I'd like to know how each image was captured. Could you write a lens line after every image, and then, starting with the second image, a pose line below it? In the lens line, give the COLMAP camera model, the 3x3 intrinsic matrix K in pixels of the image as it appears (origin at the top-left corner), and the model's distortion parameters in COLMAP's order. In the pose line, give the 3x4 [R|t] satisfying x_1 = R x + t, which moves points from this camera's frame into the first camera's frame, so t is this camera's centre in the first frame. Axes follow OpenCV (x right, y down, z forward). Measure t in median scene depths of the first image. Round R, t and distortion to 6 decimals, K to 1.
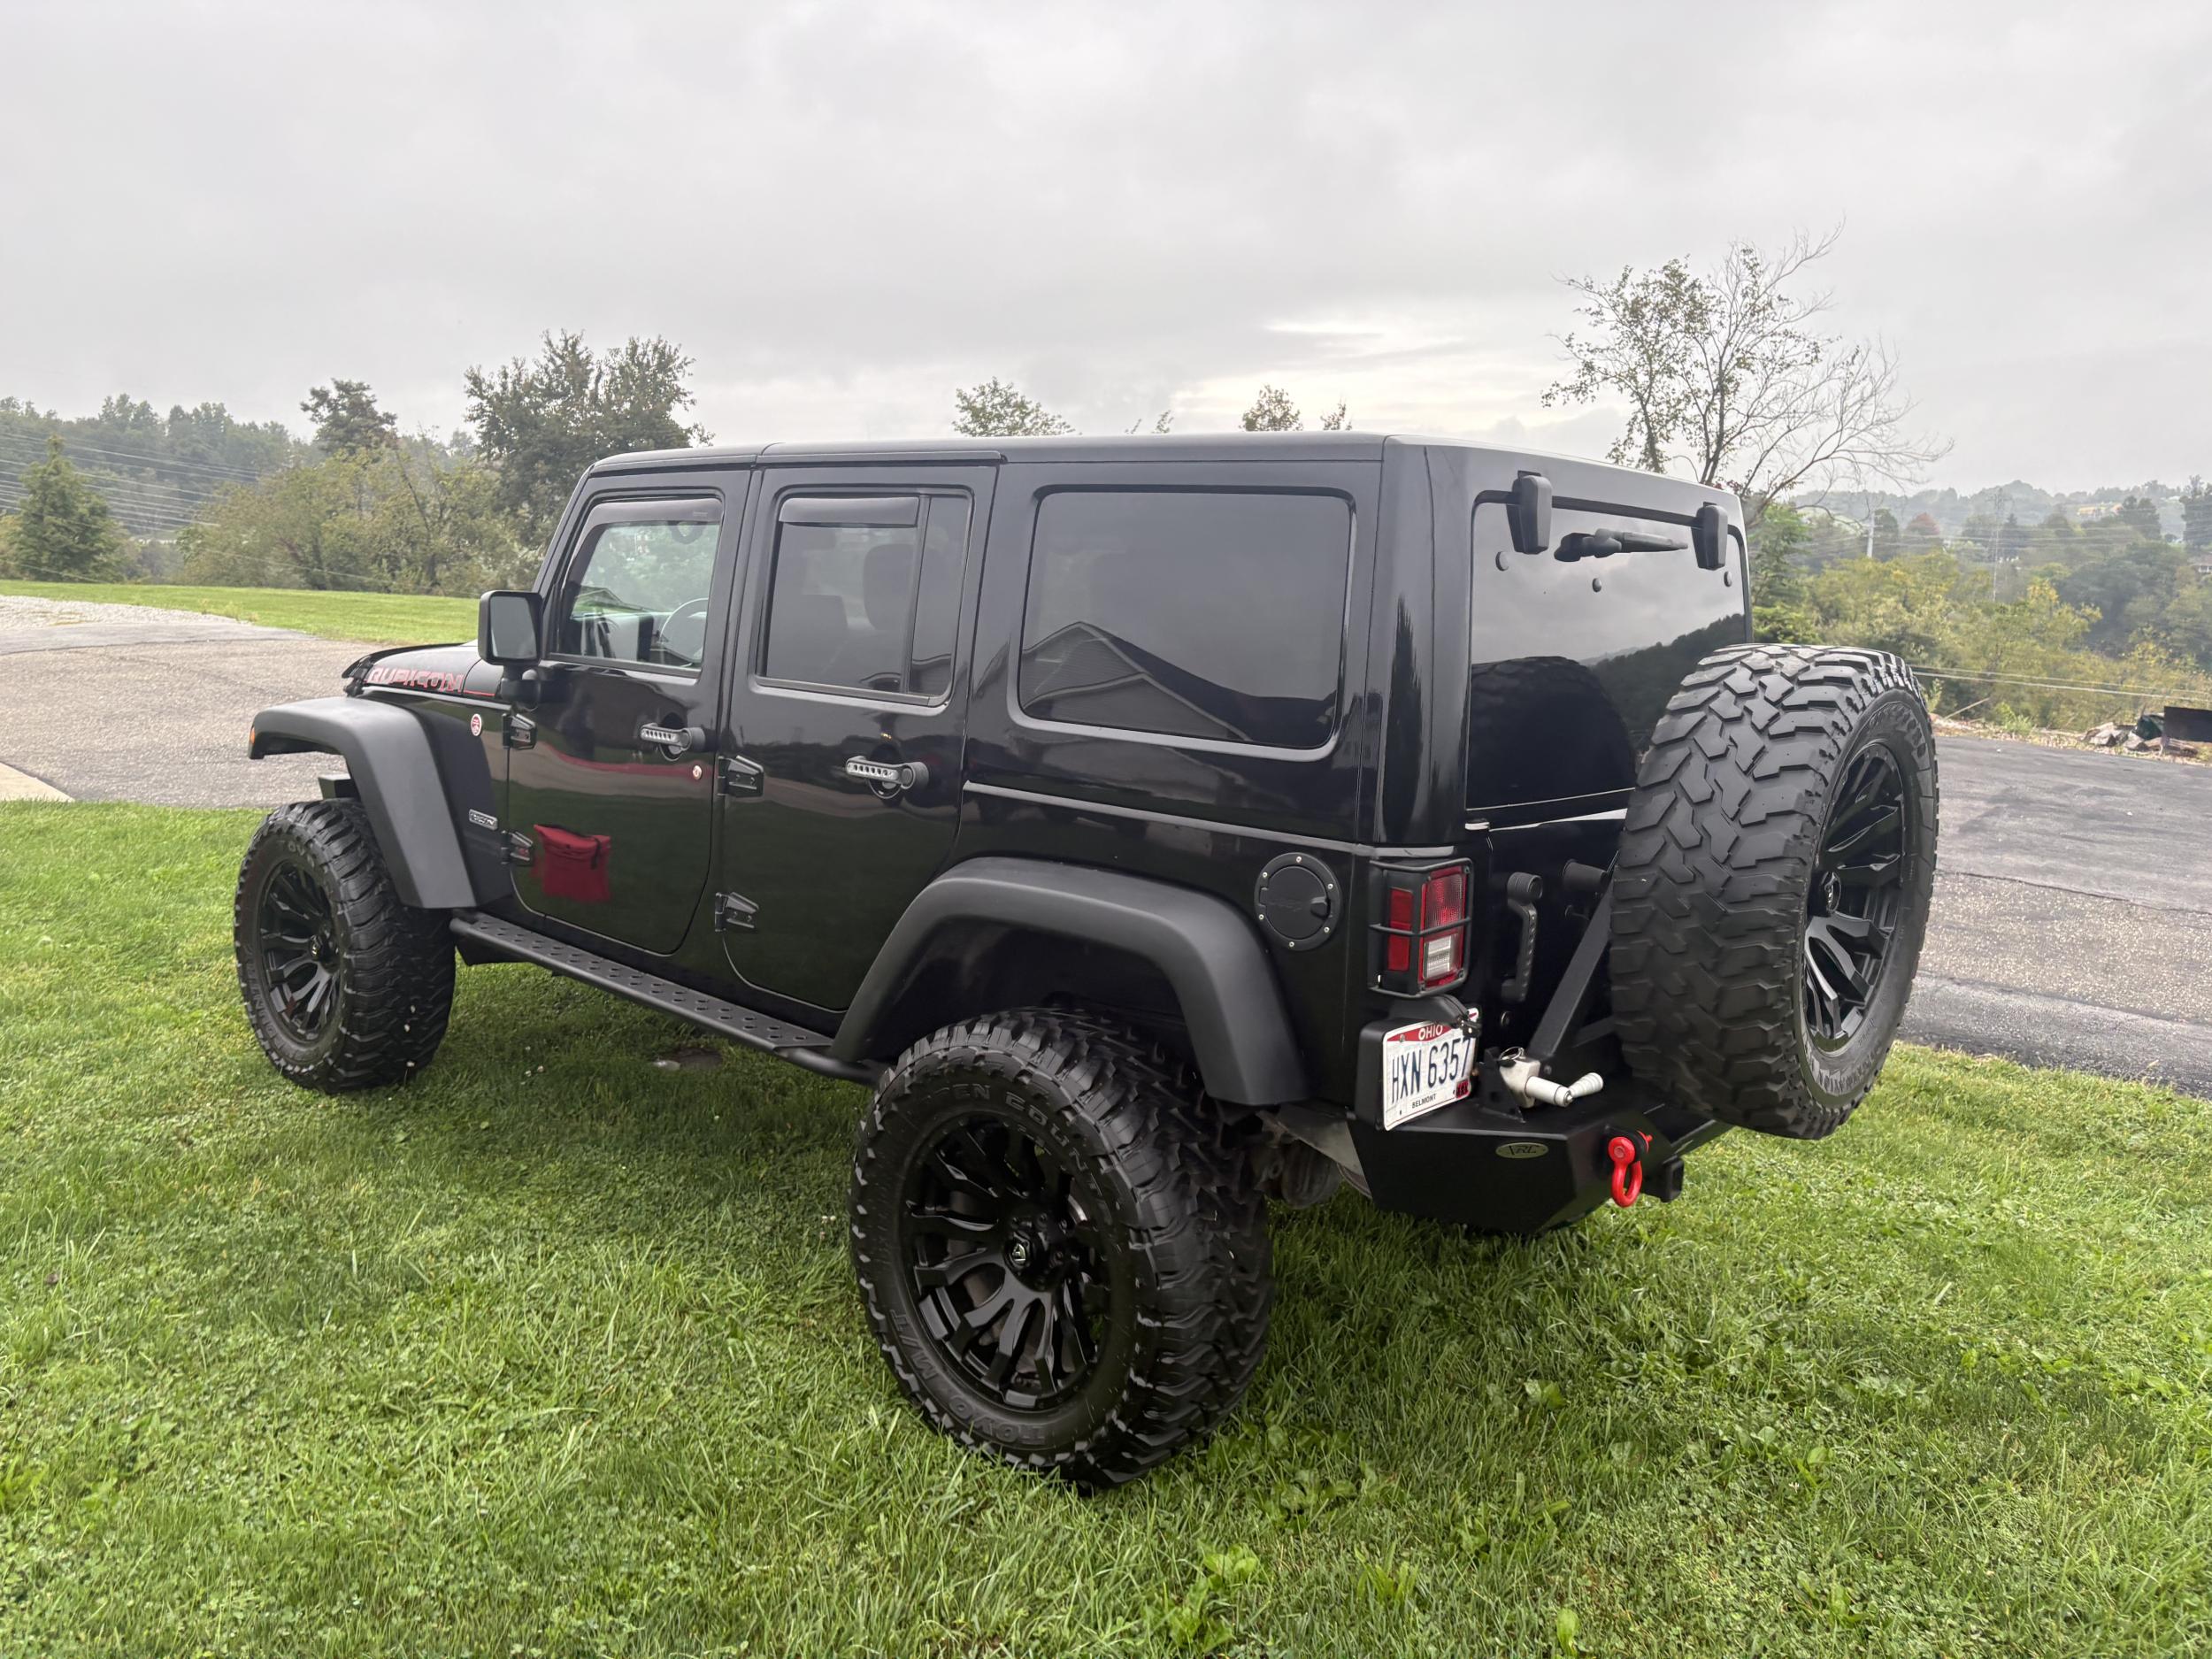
lens RADIAL K [[1719.5, 0, 1074.8], [0, 1719.5, 784.1], [0, 0, 1]] dist [0.038310, -0.009708]
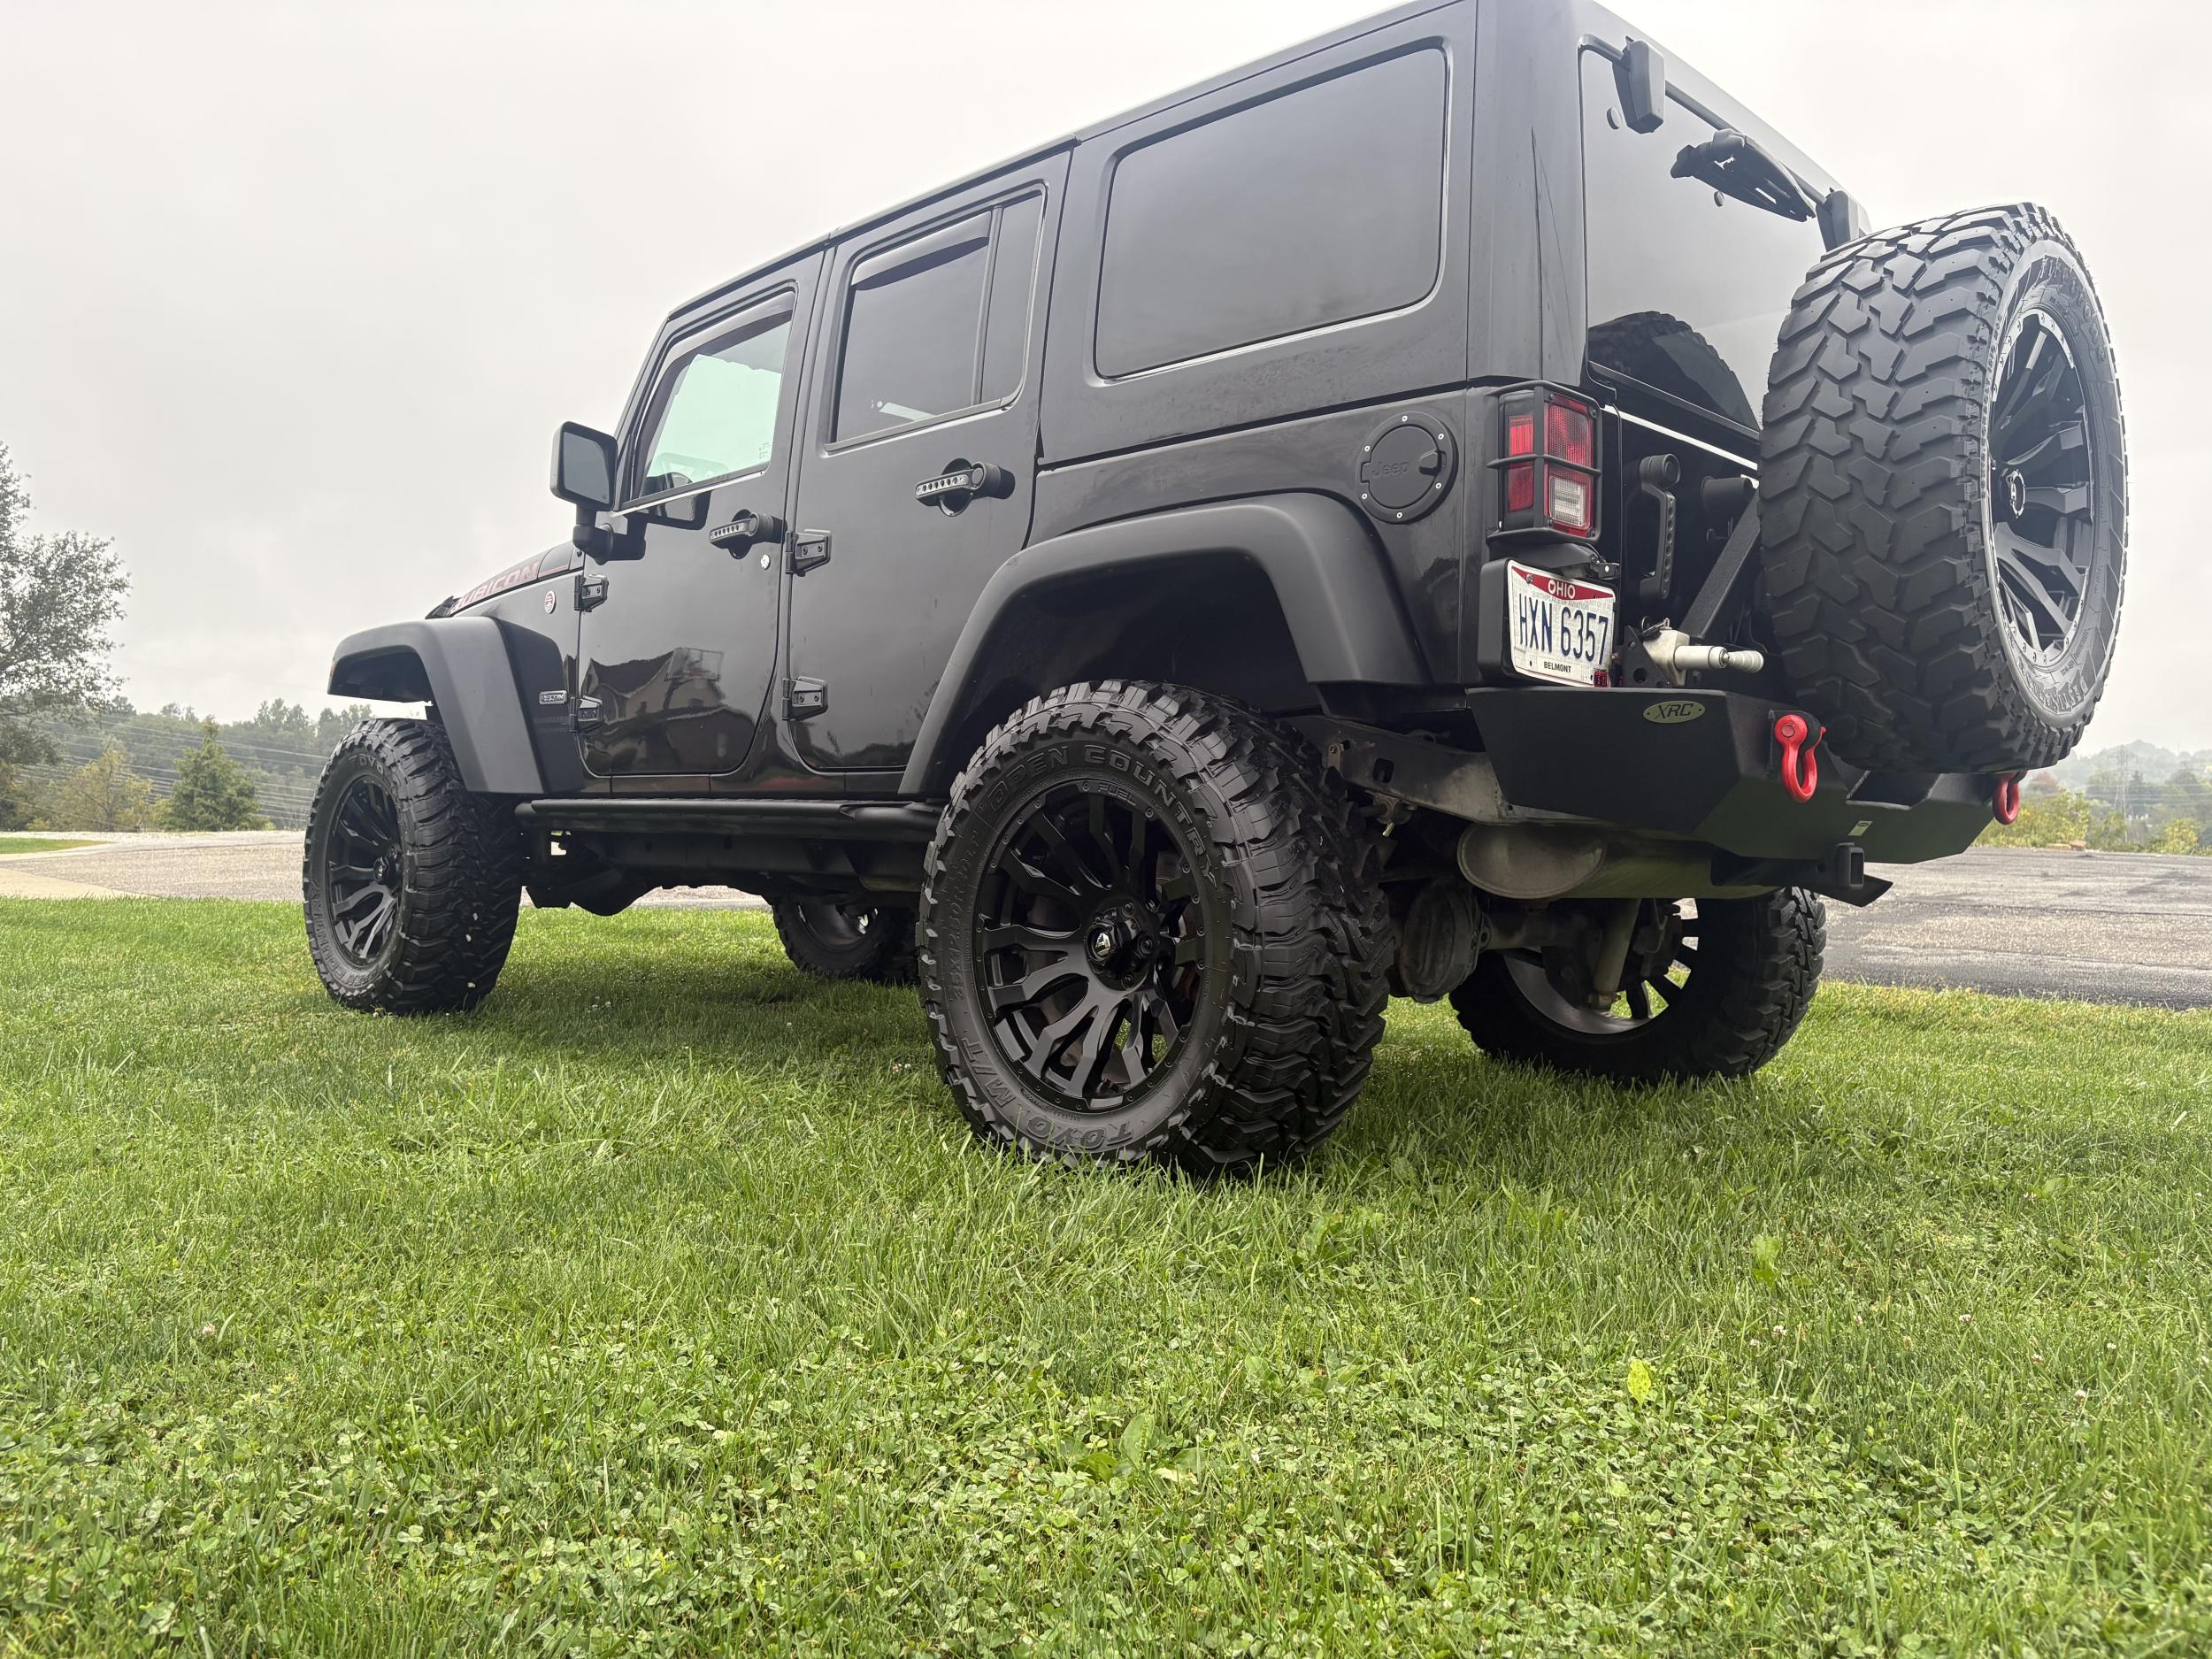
lens RADIAL K [[1697.1, 0, 1084.5], [0, 1697.1, 832.2], [0, 0, 1]] dist [0.092002, -0.098207]
pose [[0.998230, -0.019514, -0.056177, 0.008077], [0.011386, 0.989869, -0.141524, 0.321151], [0.058369, 0.140634, 0.988340, 0.115065]]
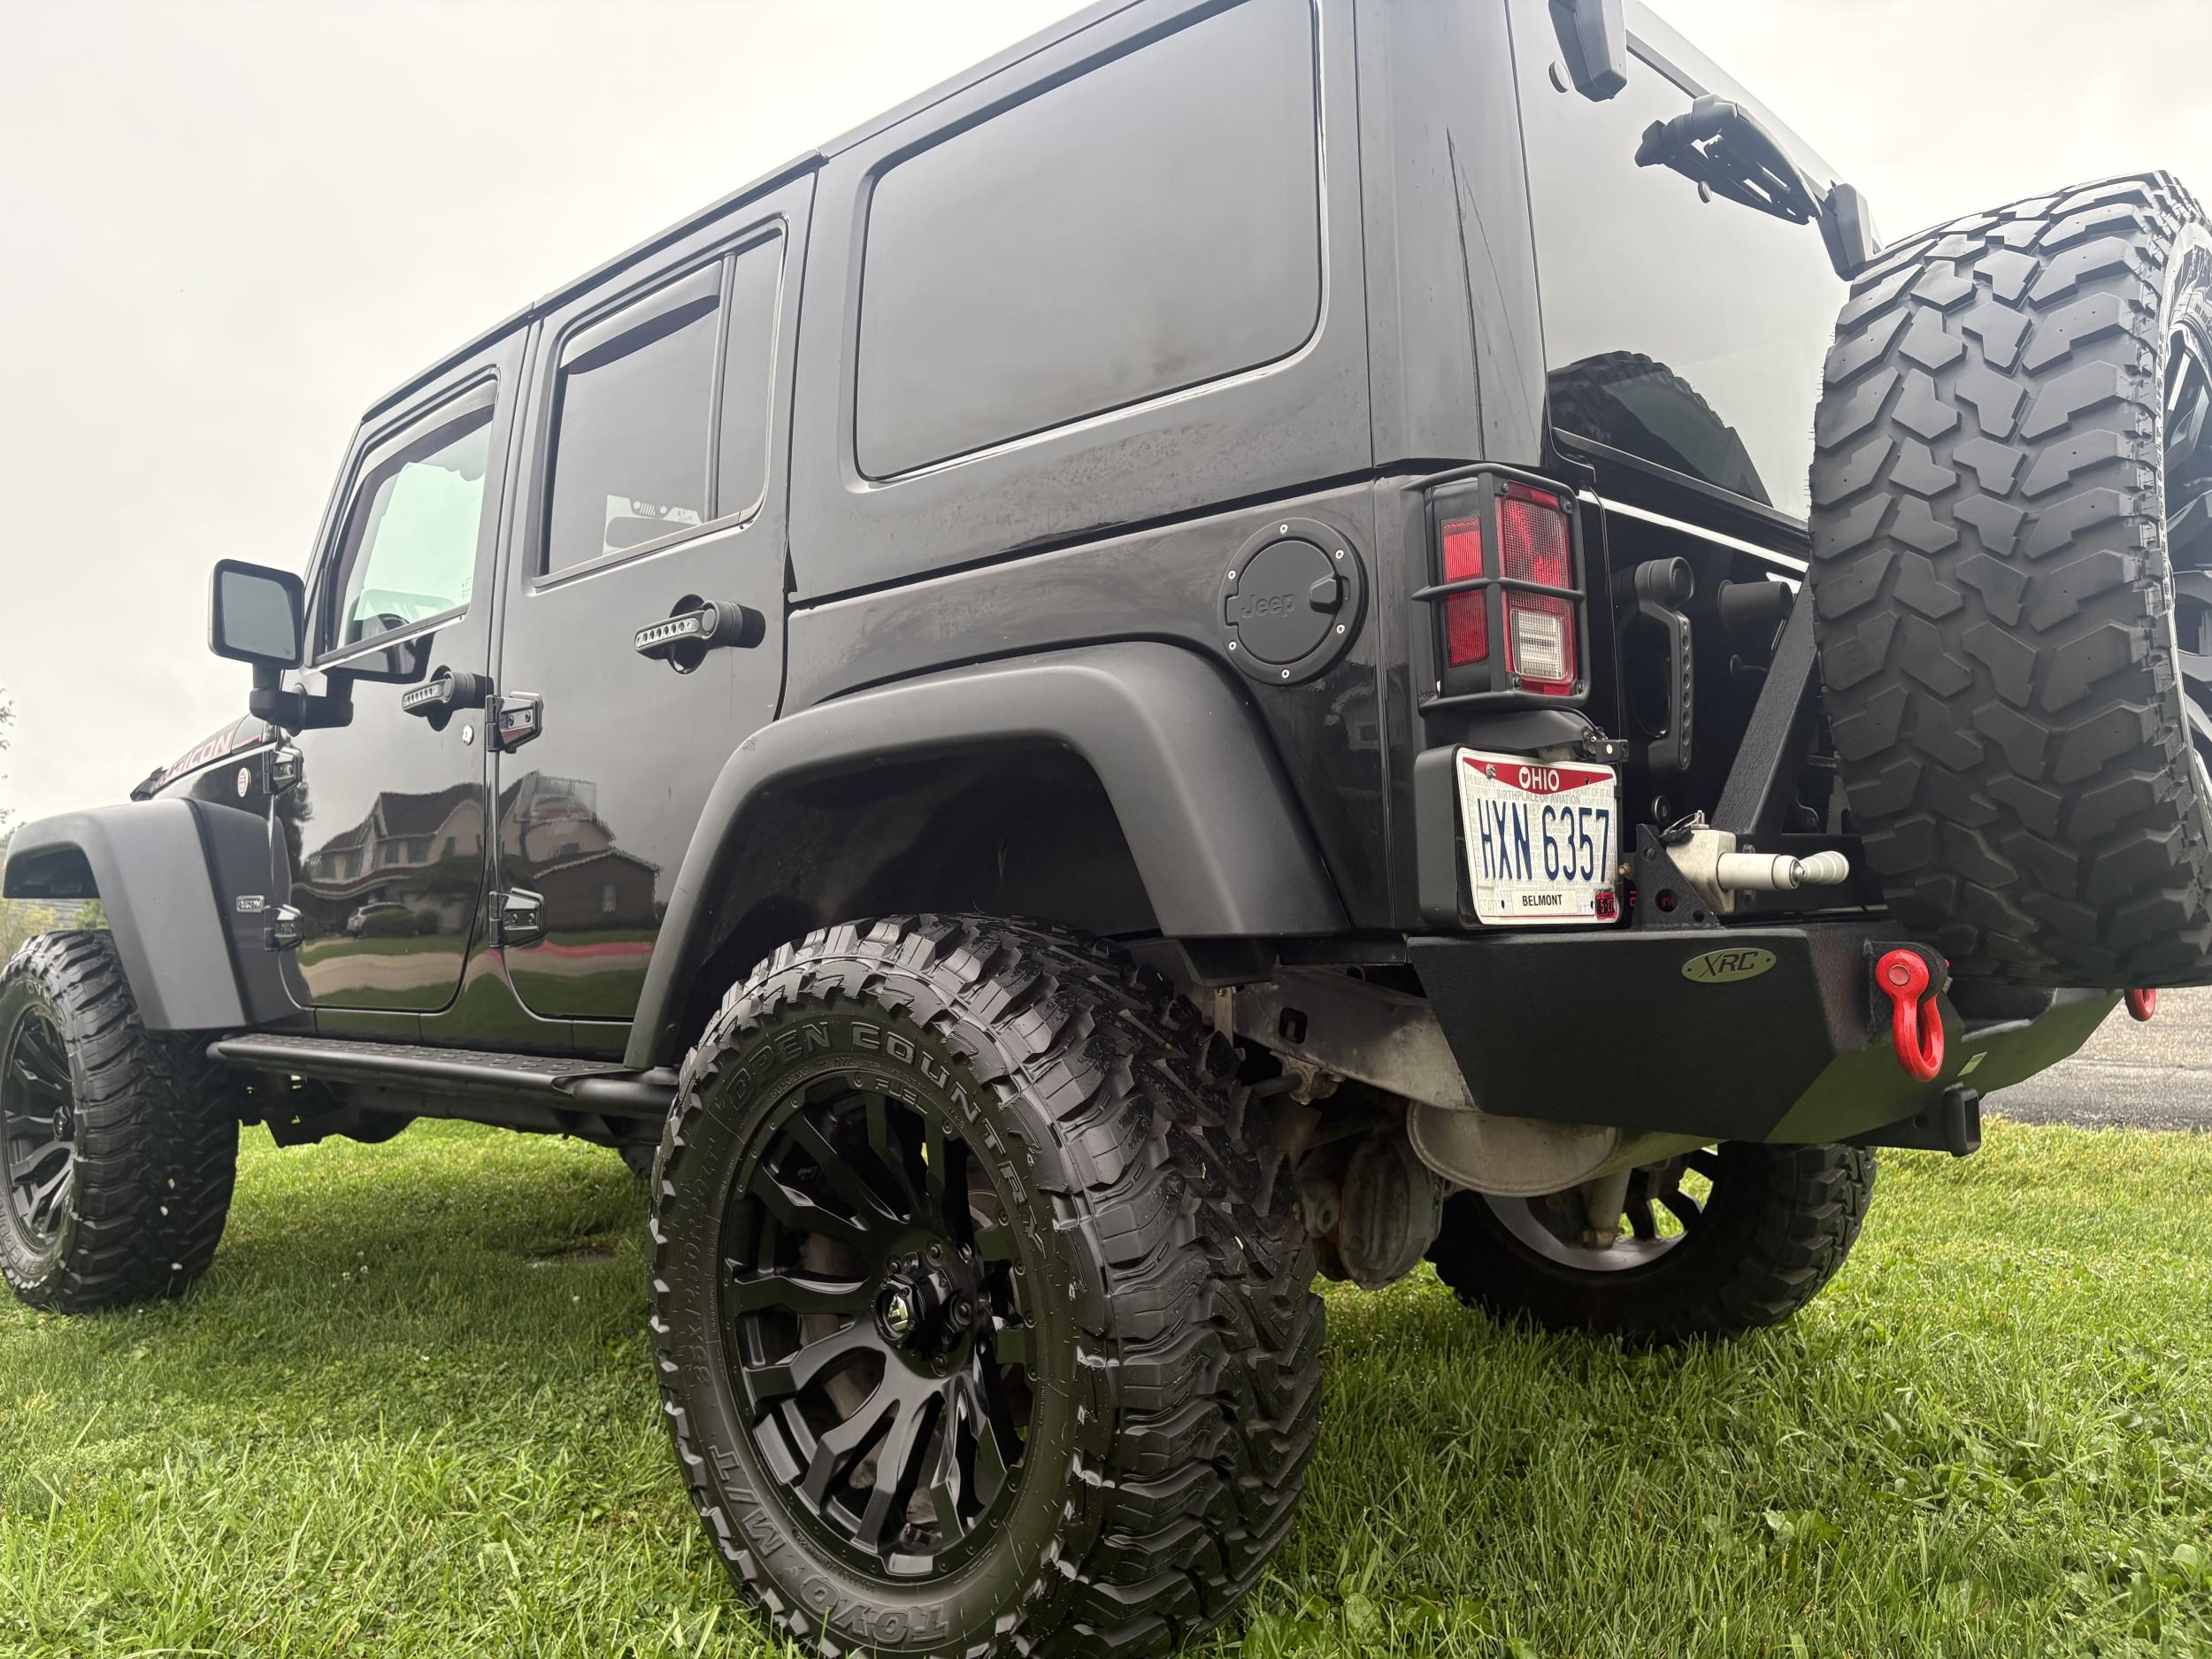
lens RADIAL K [[1688.5, 0, 1087.7], [0, 1688.5, 837.8], [0, 0, 1]] dist [0.093539, -0.103341]
pose [[0.996575, -0.080841, -0.017421, 0.054094], [0.076639, 0.981994, -0.172667, 0.206157], [0.031066, 0.170741, 0.984826, 0.367214]]
